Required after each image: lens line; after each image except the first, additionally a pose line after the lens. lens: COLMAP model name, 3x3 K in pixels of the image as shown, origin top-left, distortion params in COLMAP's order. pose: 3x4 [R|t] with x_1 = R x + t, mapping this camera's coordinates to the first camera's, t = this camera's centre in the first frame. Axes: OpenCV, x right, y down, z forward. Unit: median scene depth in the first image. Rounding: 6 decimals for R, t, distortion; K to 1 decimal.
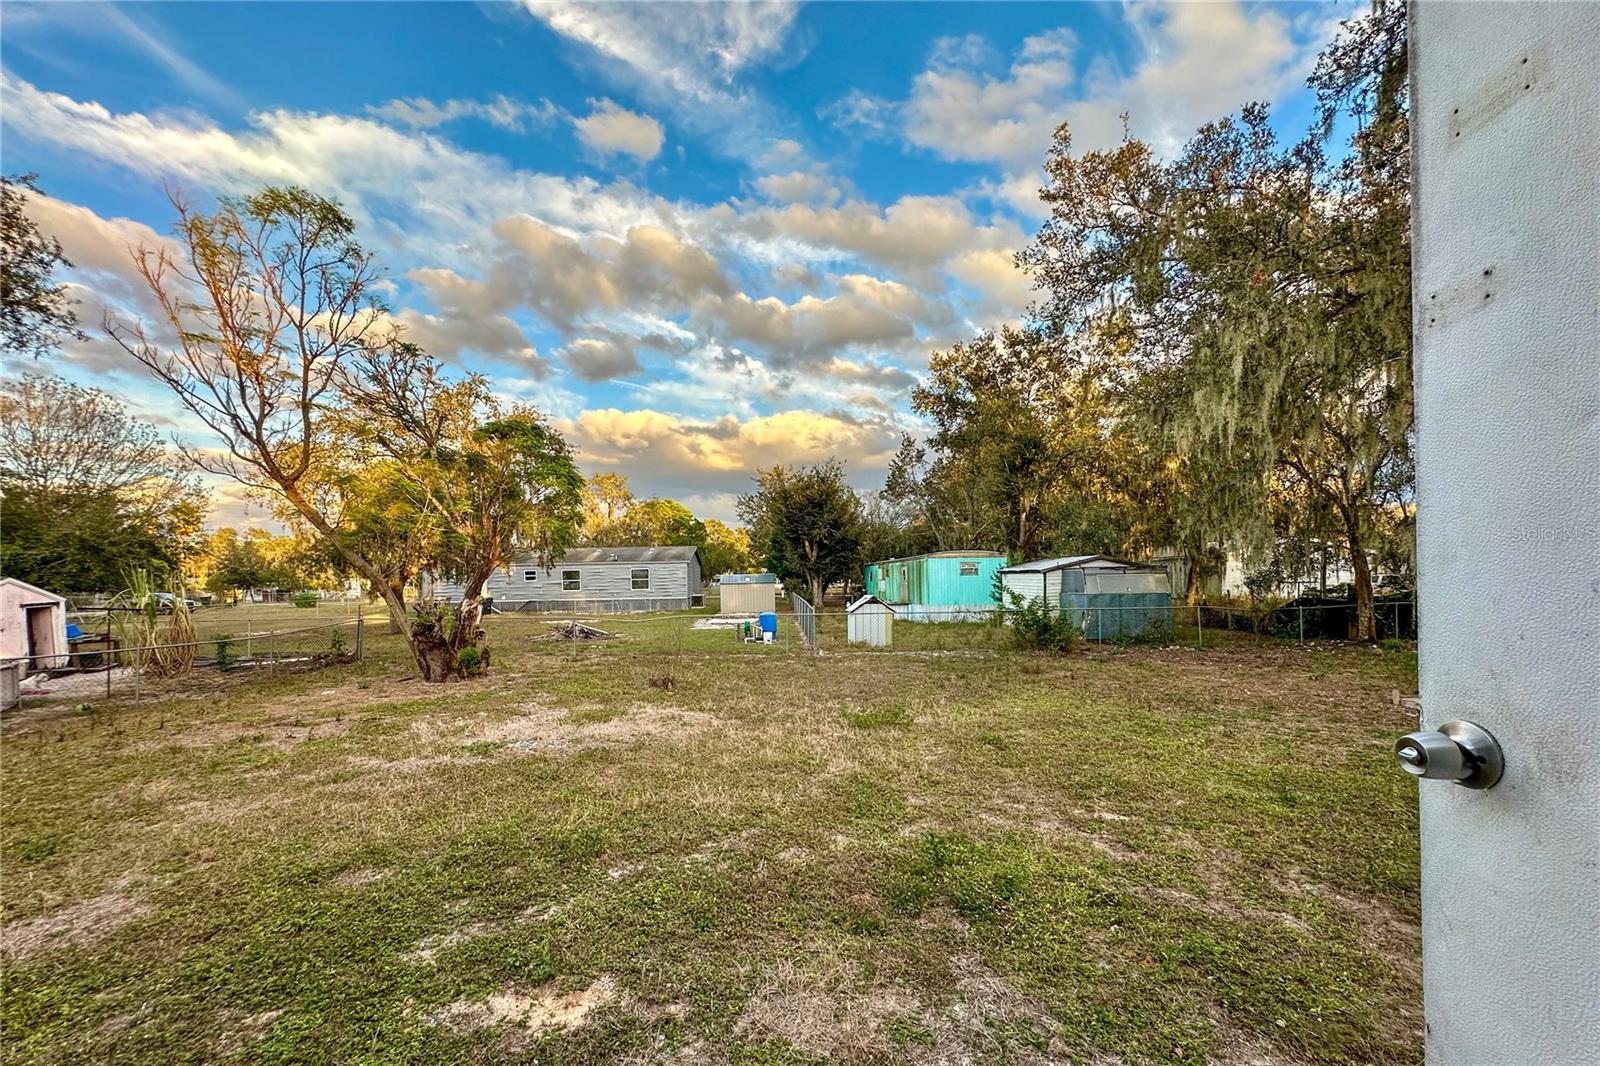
lens RADIAL K [[653.1, 0, 798.2], [0, 653.1, 574.4], [0, 0, 1]] dist [-0.002002, 0.000574]
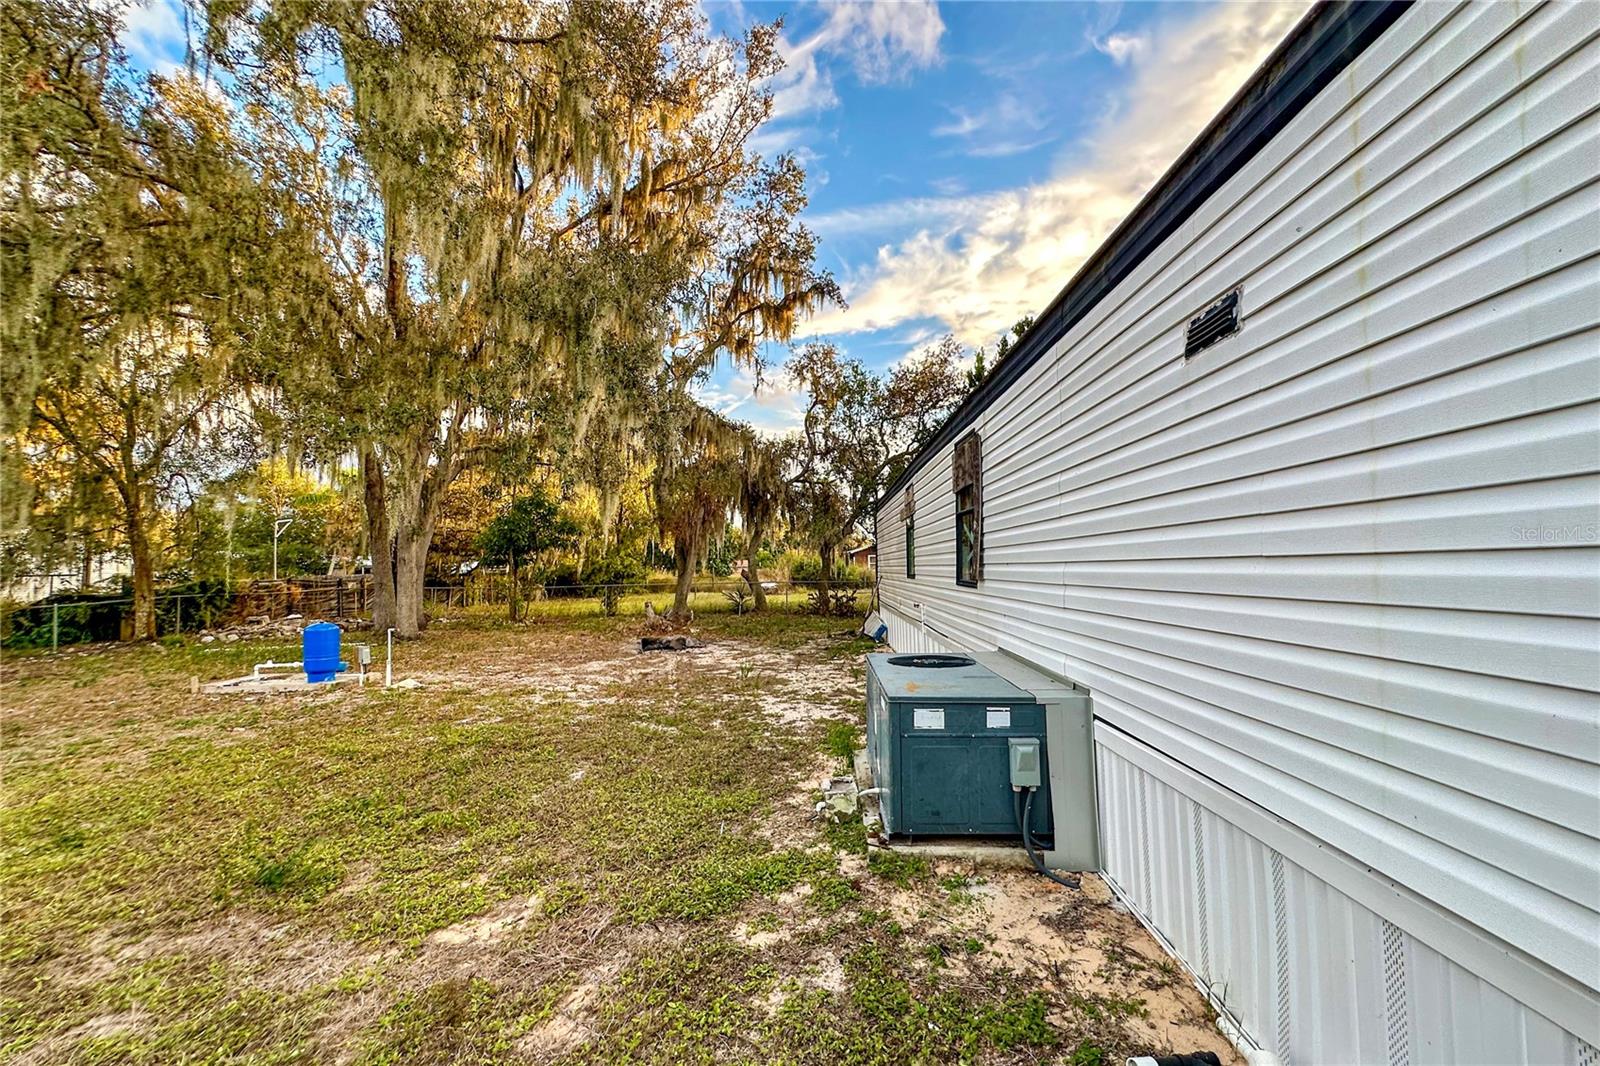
lens RADIAL K [[646.6, 0, 796.4], [0, 646.6, 542.9], [0, 0, 1]] dist [-0.002369, 0.000399]
pose [[0.048967, 0.055186, 0.997275, 0.056789], [0.013864, 0.998339, -0.055926, 0.043021], [-0.998704, 0.016565, 0.048120, 0.107225]]
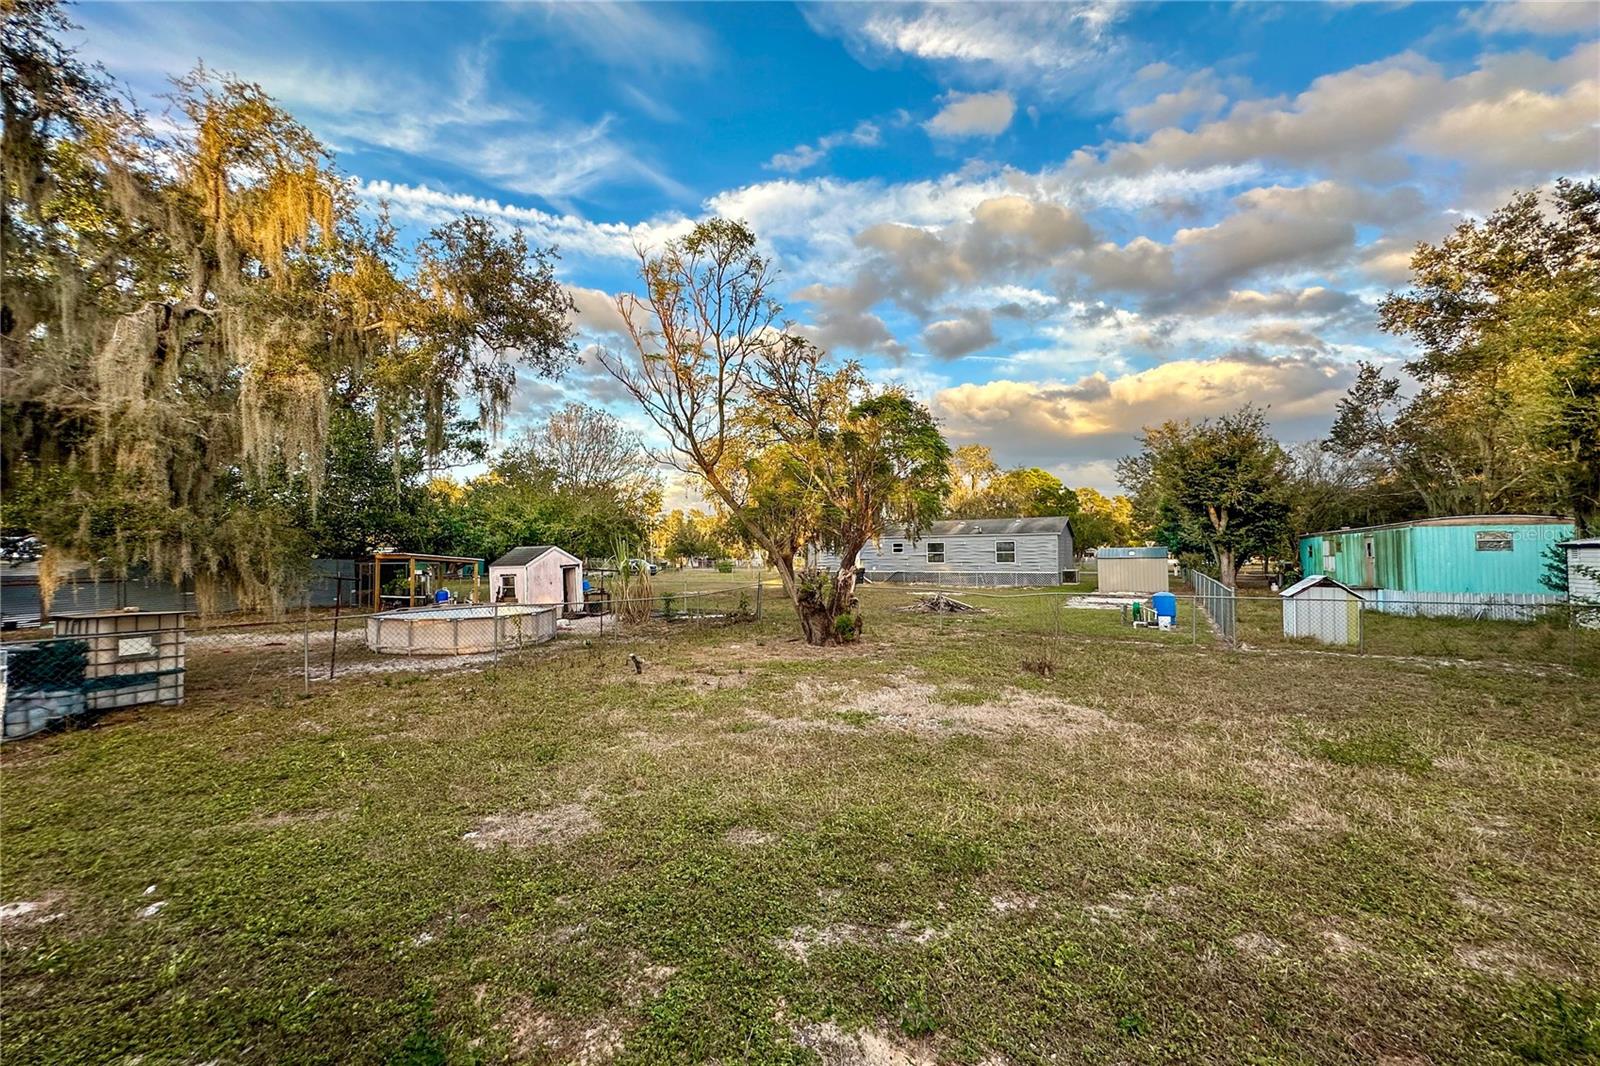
lens RADIAL K [[653.3, 0, 793.2], [0, 653.3, 532.9], [0, 0, 1]] dist [-0.002158, 0.000310]
pose [[0.854225, -0.005887, -0.519870, -0.025261], [-0.005893, 0.999762, -0.021004, 0.002726], [0.519870, 0.021005, 0.853987, 0.052669]]
